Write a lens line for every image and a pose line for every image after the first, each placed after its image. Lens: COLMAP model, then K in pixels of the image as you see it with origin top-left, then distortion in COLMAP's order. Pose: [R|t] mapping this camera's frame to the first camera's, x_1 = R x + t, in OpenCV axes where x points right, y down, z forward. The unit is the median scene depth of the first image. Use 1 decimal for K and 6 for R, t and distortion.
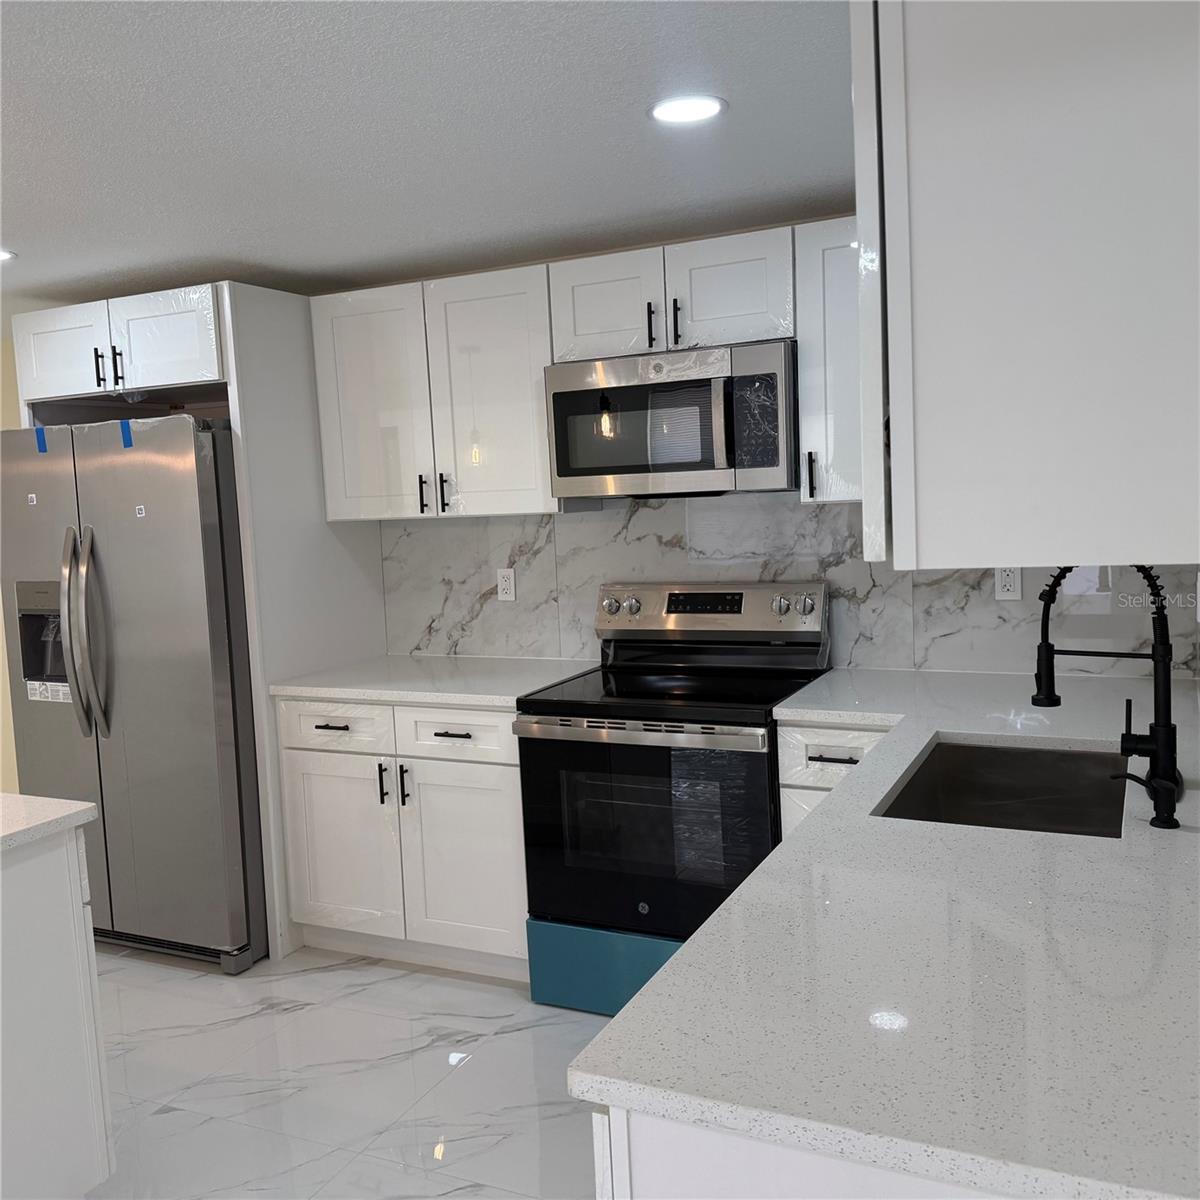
lens RADIAL K [[1110.1, 0, 592.4], [0, 1110.1, 602.9], [0, 0, 1]] dist [0.192556, -0.425899]
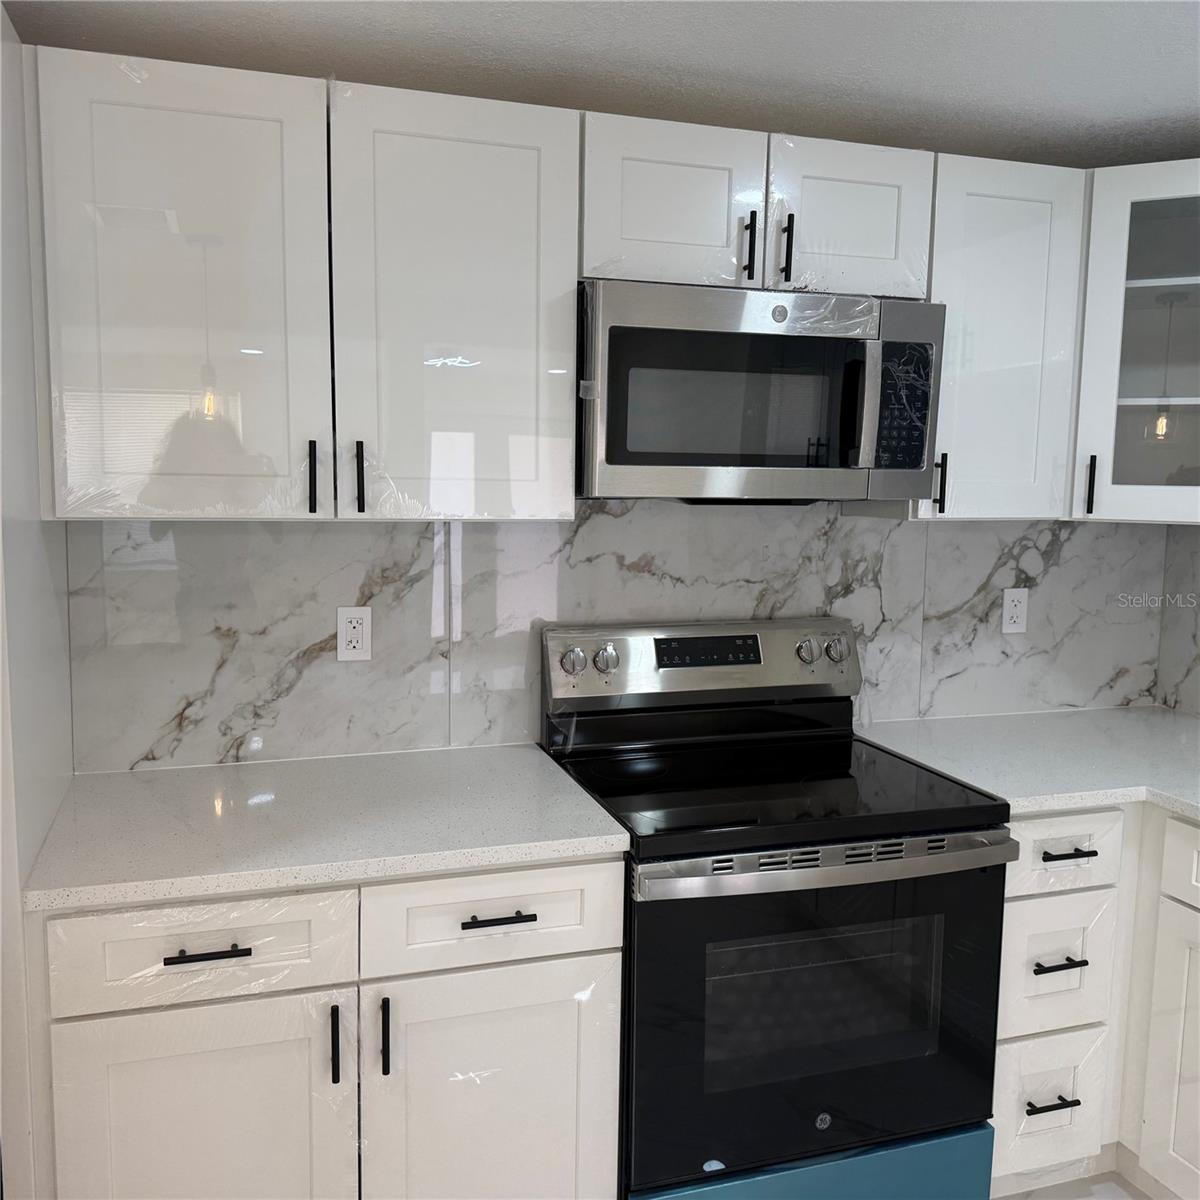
lens RADIAL K [[1110.1, 0, 592.4], [0, 1110.1, 602.9], [0, 0, 1]] dist [0.192556, -0.425899]
pose [[0.711211, -0.027512, 0.702440, -0.459416], [0.023474, 0.999606, 0.015383, -0.044189], [-0.702587, 0.005549, 0.711577, 0.547684]]
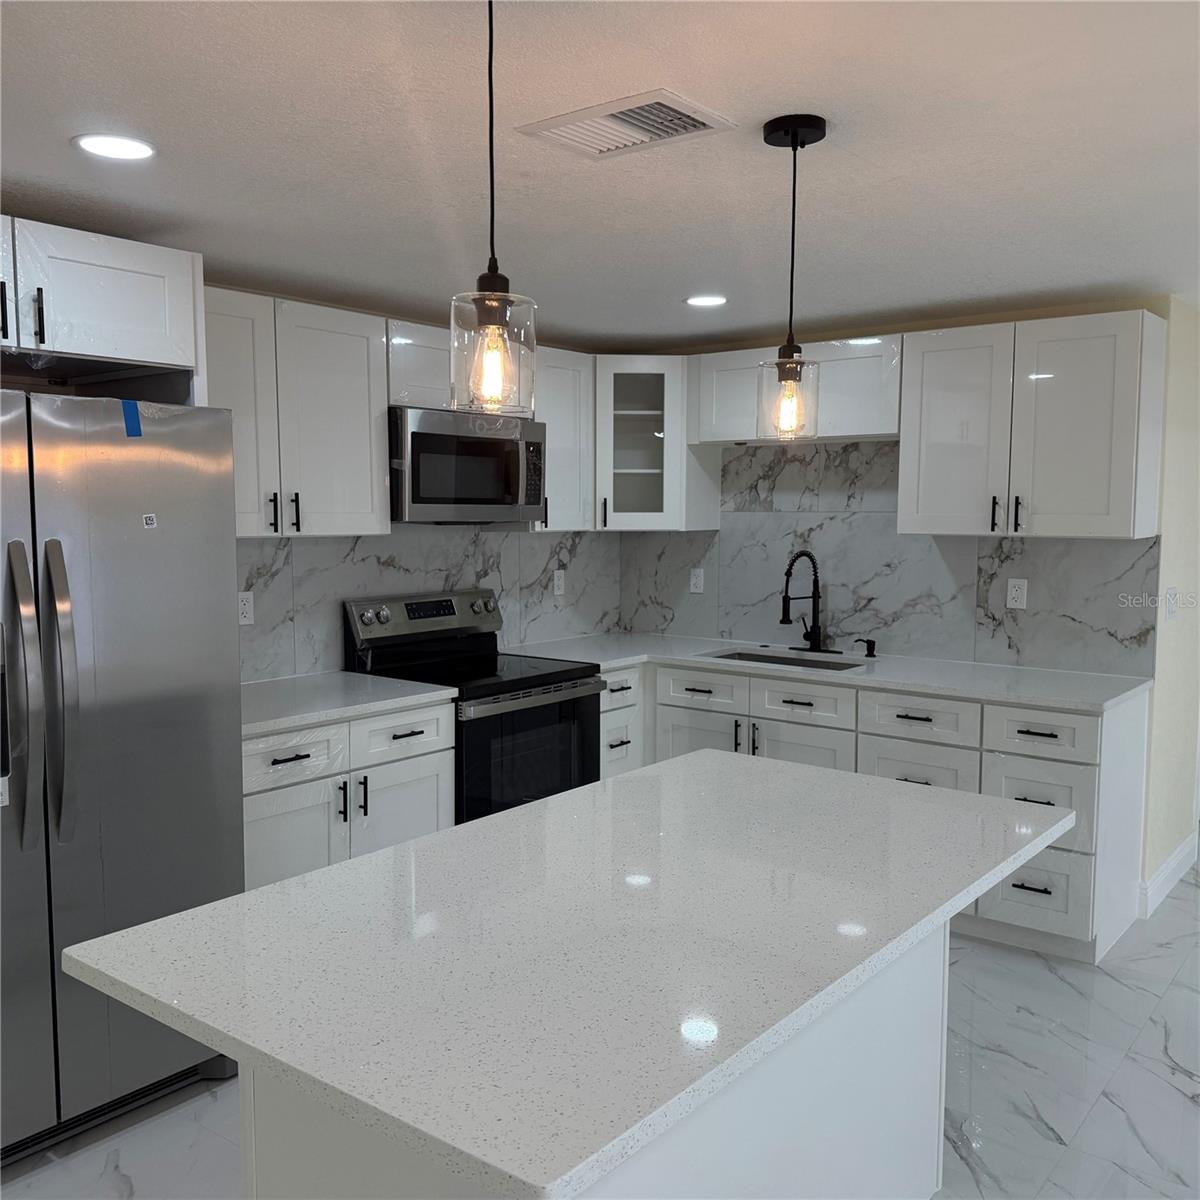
lens RADIAL K [[1115.0, 0, 606.4], [0, 1115.0, 609.3], [0, 0, 1]] dist [0.171249, -0.335489]
pose [[0.207764, -0.040928, 0.977322, -1.105573], [0.088968, 0.995774, 0.022787, -0.011188], [-0.974125, 0.082216, 0.210527, 0.545581]]
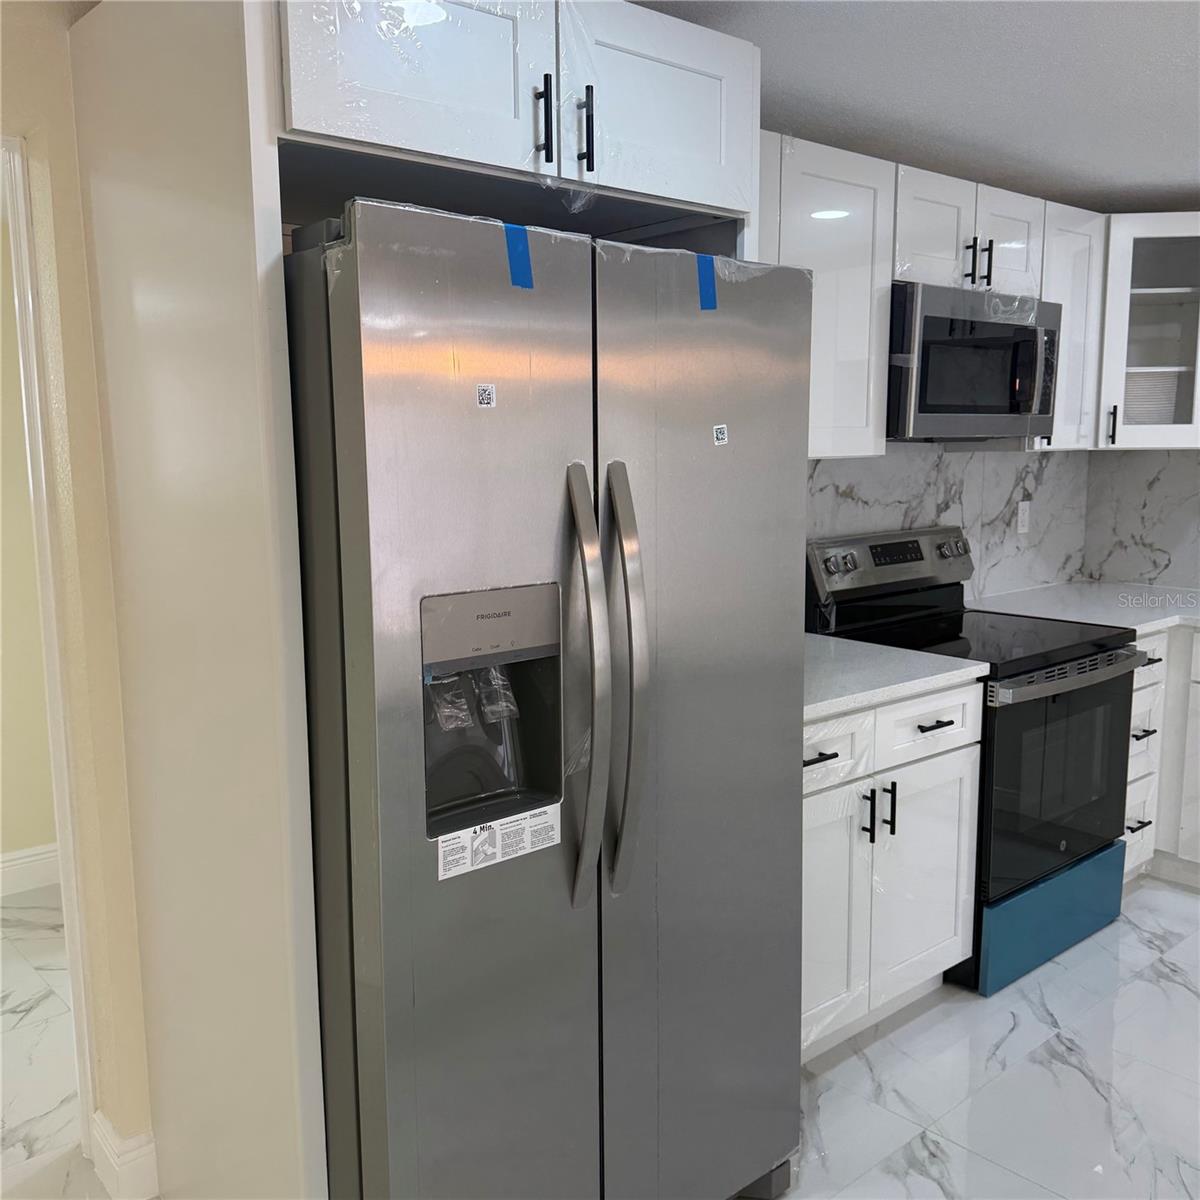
lens RADIAL K [[1110.1, 0, 592.4], [0, 1110.1, 602.9], [0, 0, 1]] dist [0.192556, -0.425899]
pose [[0.399016, -0.089861, 0.912530, -0.922718], [0.083572, 0.994608, 0.061401, -0.039740], [-0.913128, 0.051762, 0.404374, 0.855103]]
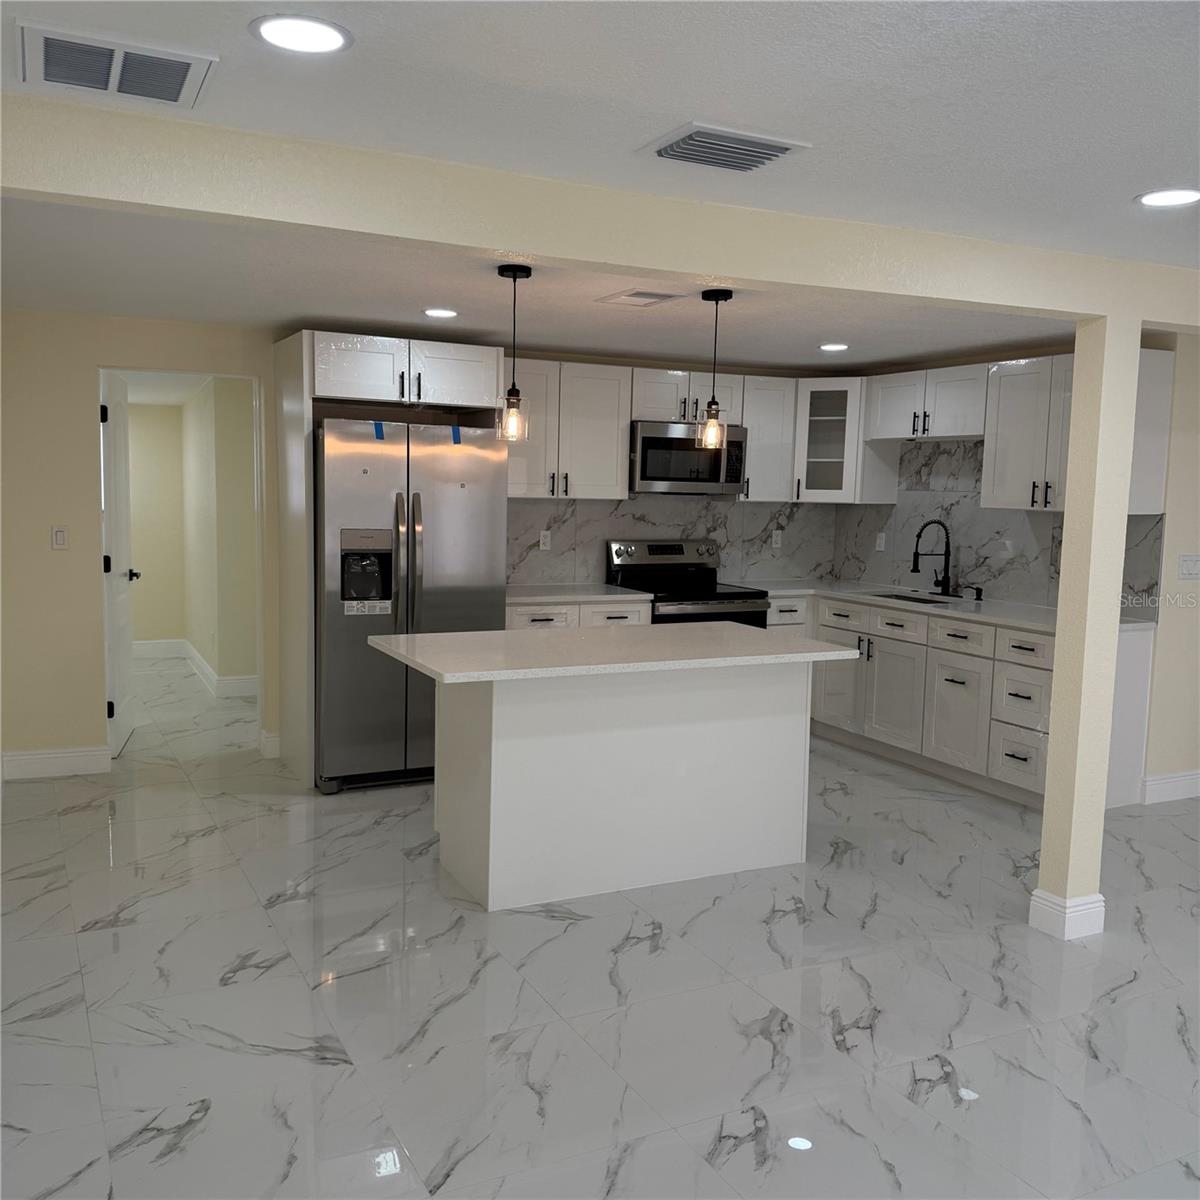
lens RADIAL K [[1110.1, 0, 592.4], [0, 1110.1, 602.9], [0, 0, 1]] dist [0.192556, -0.425899]
pose [[0.607129, -0.023151, 0.794266, -1.538288], [0.029917, 0.999533, 0.006266, 0.077964], [-0.794040, 0.019958, 0.607538, -0.077595]]
